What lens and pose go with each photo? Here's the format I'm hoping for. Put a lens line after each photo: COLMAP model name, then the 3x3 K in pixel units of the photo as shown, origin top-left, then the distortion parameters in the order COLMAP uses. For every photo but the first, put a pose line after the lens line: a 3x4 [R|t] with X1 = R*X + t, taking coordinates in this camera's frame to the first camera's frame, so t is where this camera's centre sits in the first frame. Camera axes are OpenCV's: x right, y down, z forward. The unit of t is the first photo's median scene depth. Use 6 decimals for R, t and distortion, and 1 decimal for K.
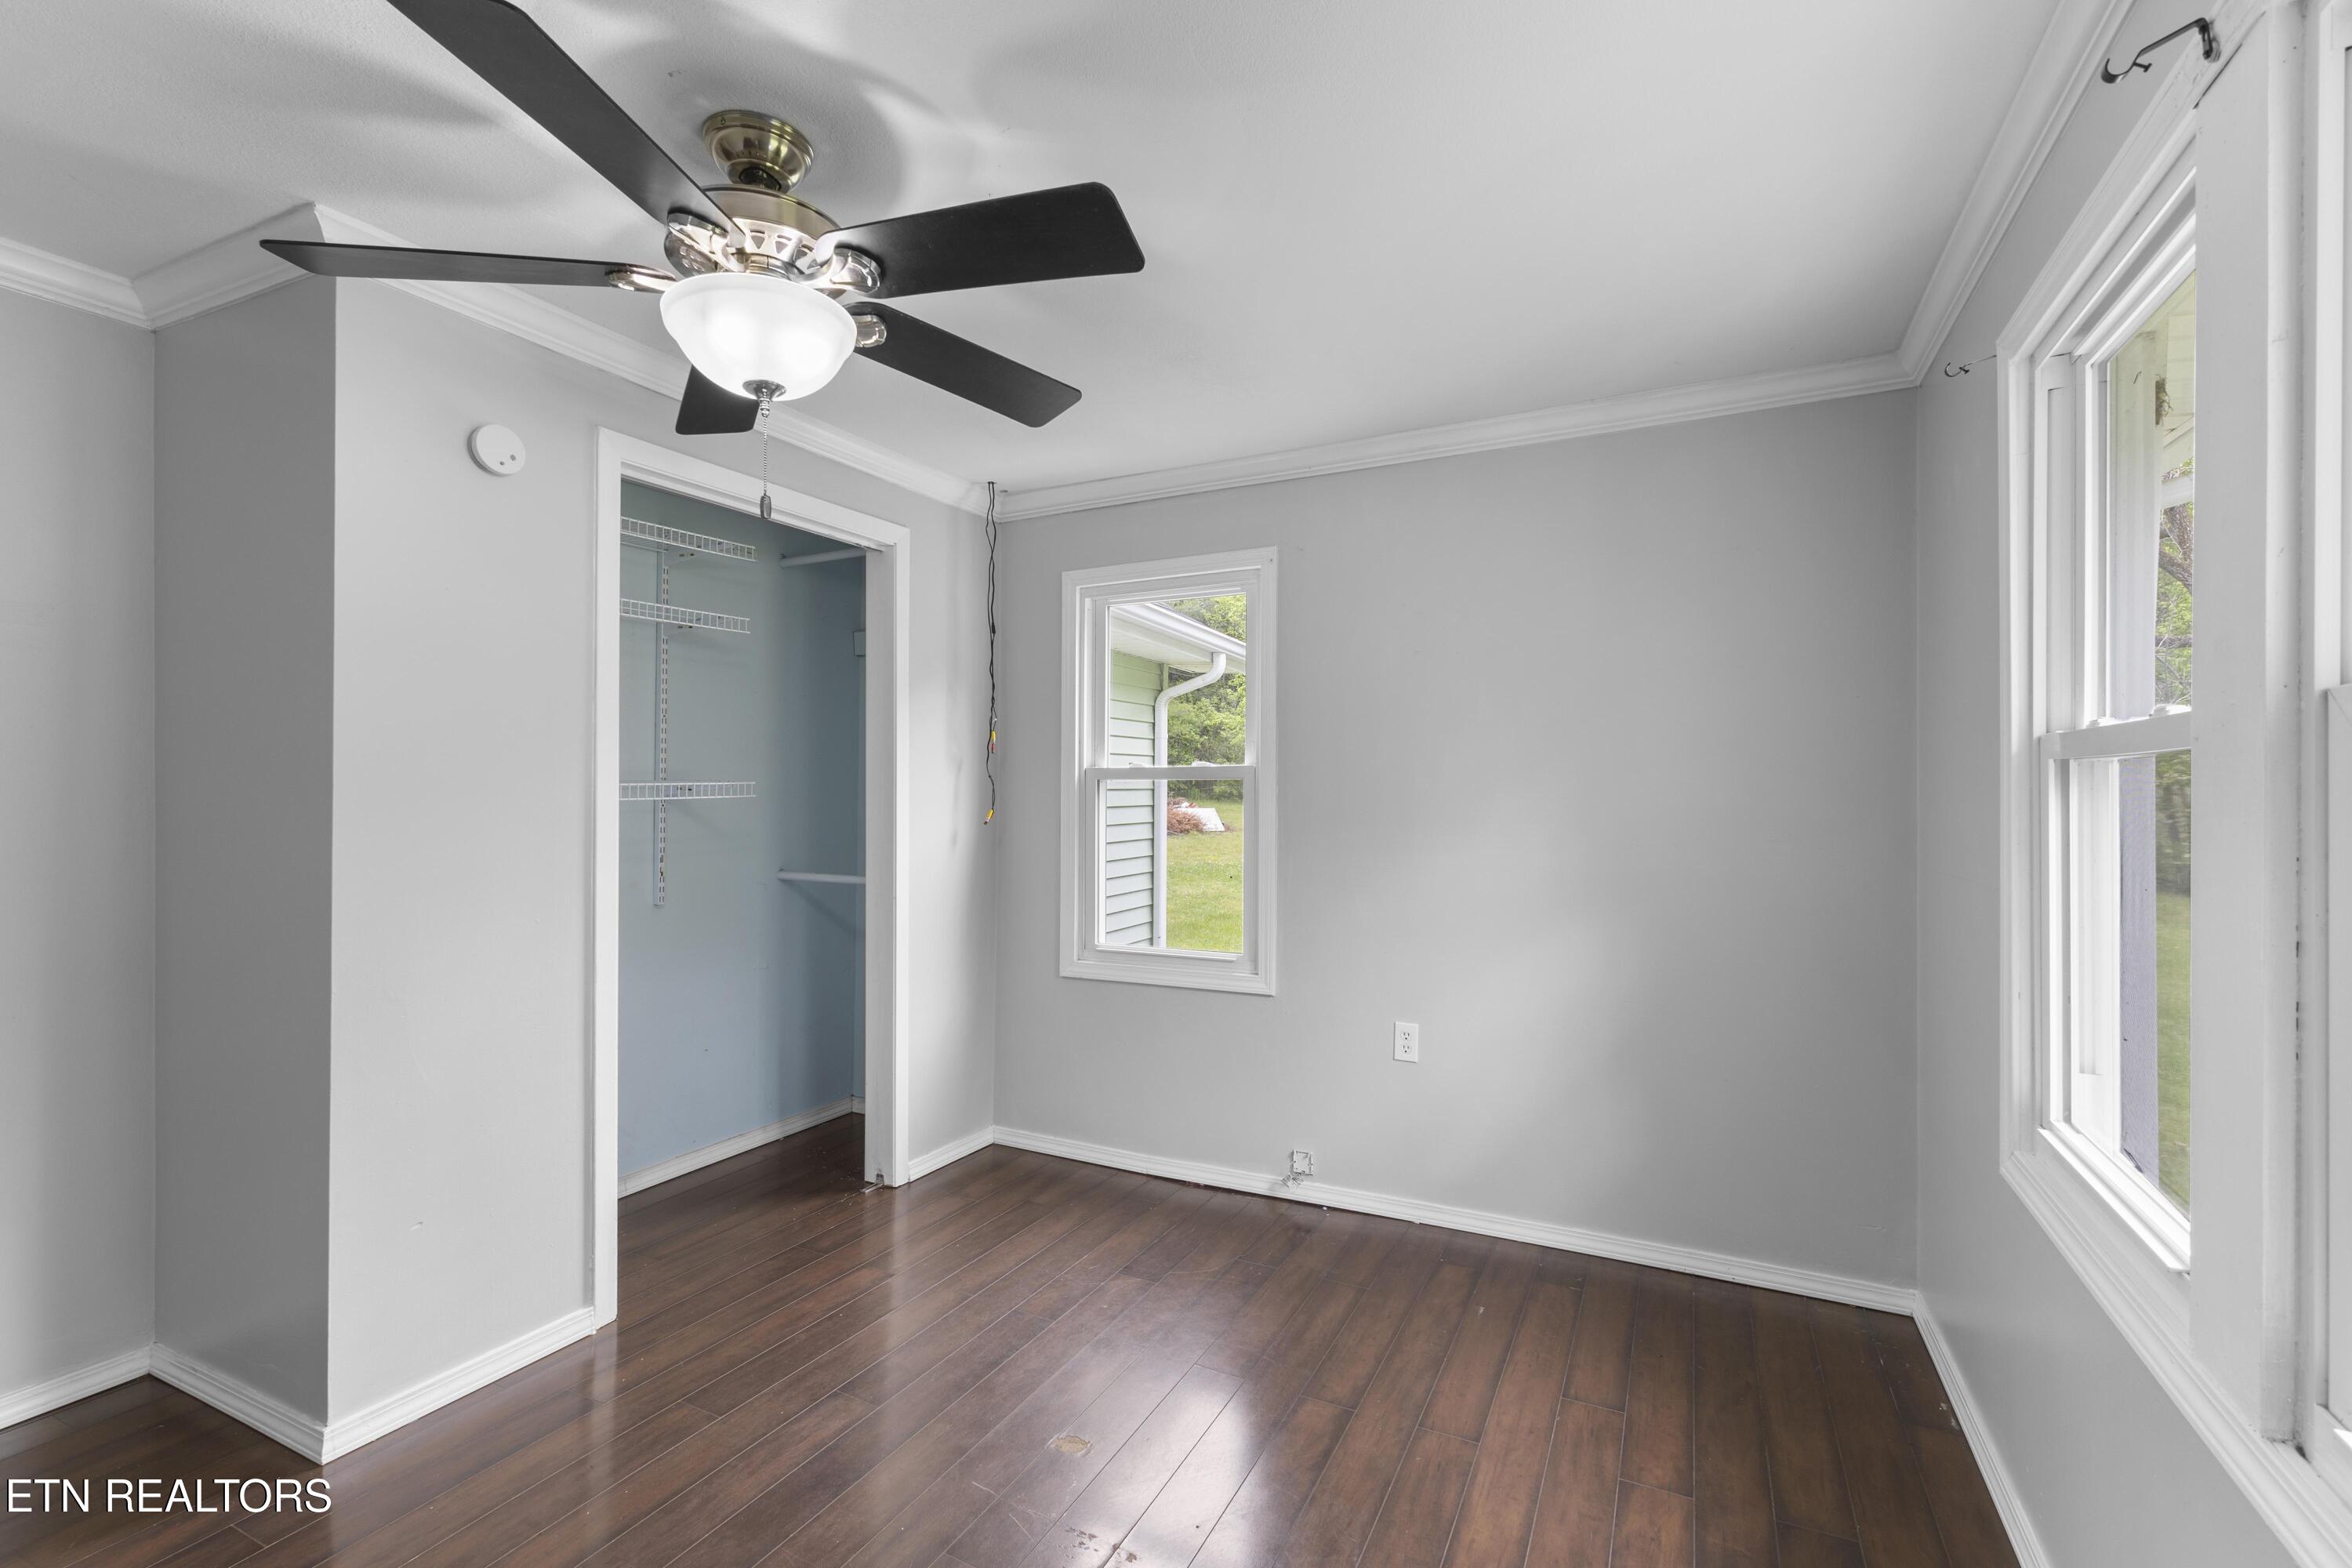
lens RADIAL K [[1013.2, 0, 1170.5], [0, 1013.2, 780.6], [0, 0, 1]] dist [0.011100, -0.000084]
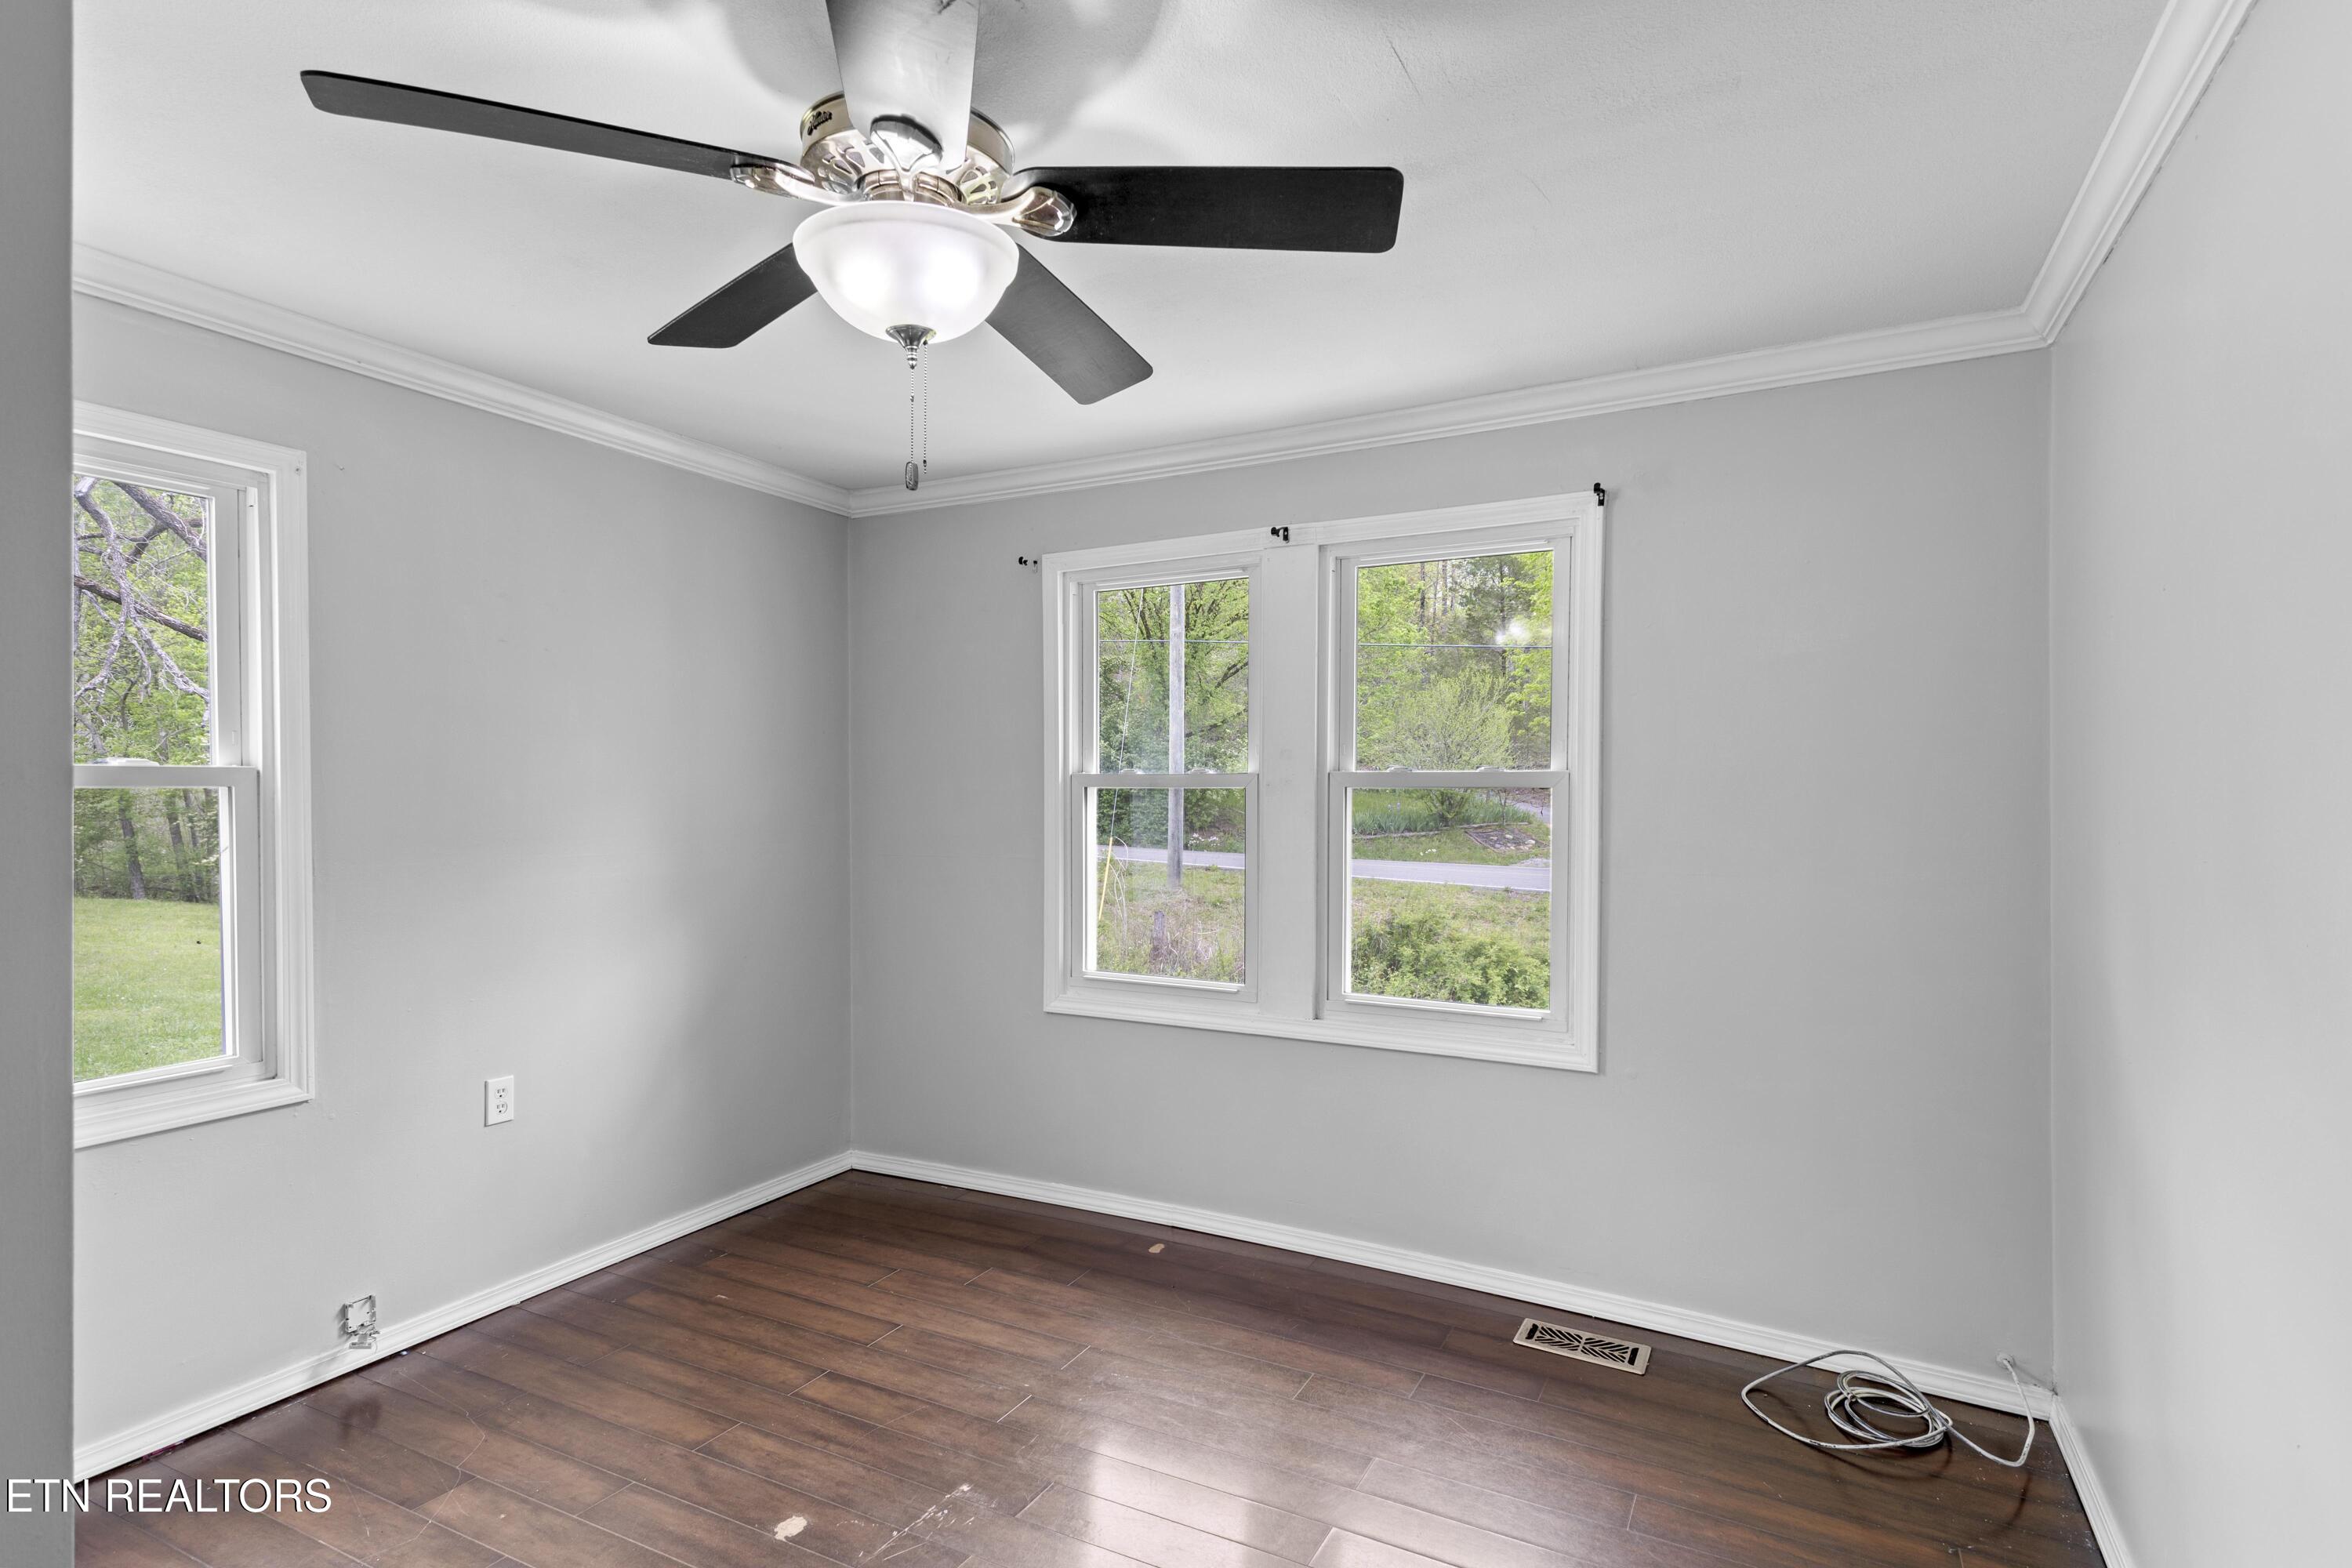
lens RADIAL K [[1138.5, 0, 1172.5], [0, 1138.5, 803.6], [0, 0, 1]] dist [-0.001831, -0.000663]
pose [[0.032269, -0.002581, 0.999476, -0.838642], [-0.001333, 0.999996, 0.002626, 0.008302], [-0.999478, -0.001417, 0.032266, 0.490853]]
